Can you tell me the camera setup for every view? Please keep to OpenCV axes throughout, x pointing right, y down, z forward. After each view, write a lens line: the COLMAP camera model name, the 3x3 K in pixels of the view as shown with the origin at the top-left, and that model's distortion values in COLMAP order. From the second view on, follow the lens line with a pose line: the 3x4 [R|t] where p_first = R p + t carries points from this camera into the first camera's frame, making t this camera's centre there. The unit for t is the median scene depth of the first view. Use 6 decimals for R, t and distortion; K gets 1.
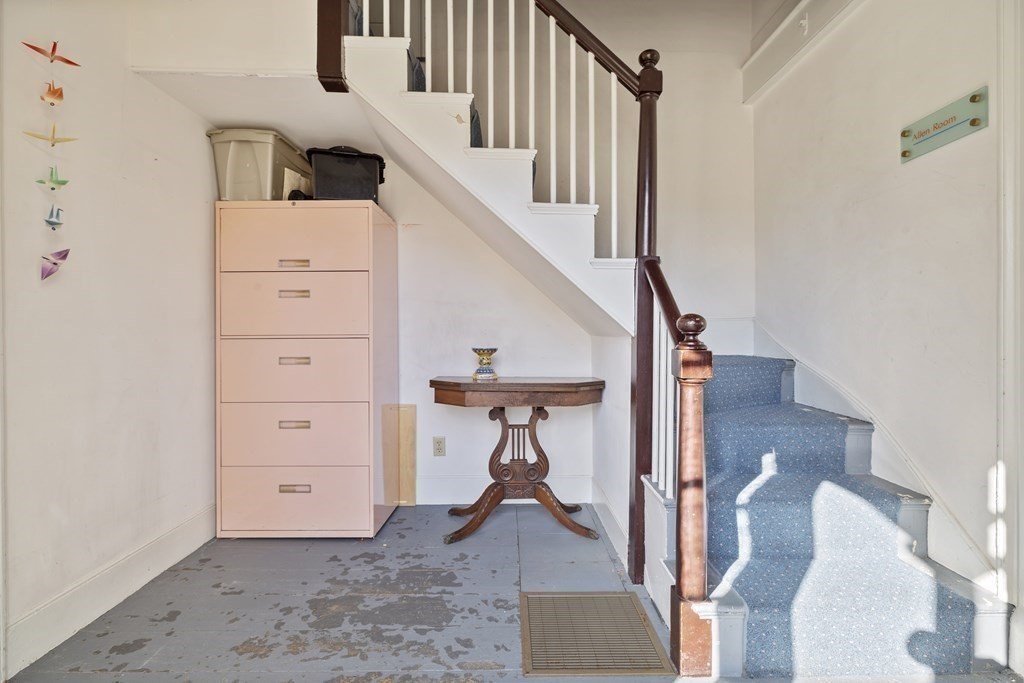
lens RADIAL K [[461.1, 0, 516.0], [0, 461.1, 332.9], [0, 0, 1]] dist [0.000250, 0.000331]
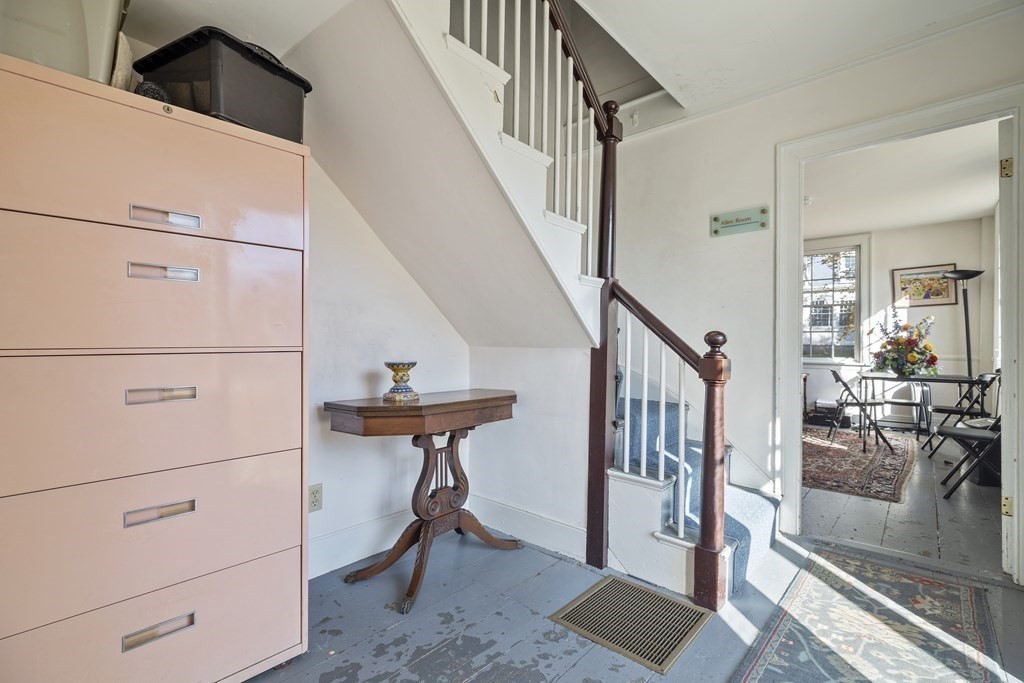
lens RADIAL K [[467.9, 0, 510.2], [0, 467.9, 337.7], [0, 0, 1]] dist [0.000634, 0.000630]
pose [[0.678860, 0.010649, 0.734191, -0.609080], [-0.006553, 0.999943, -0.008444, -0.005328], [-0.734239, 0.000922, 0.678891, 0.323511]]
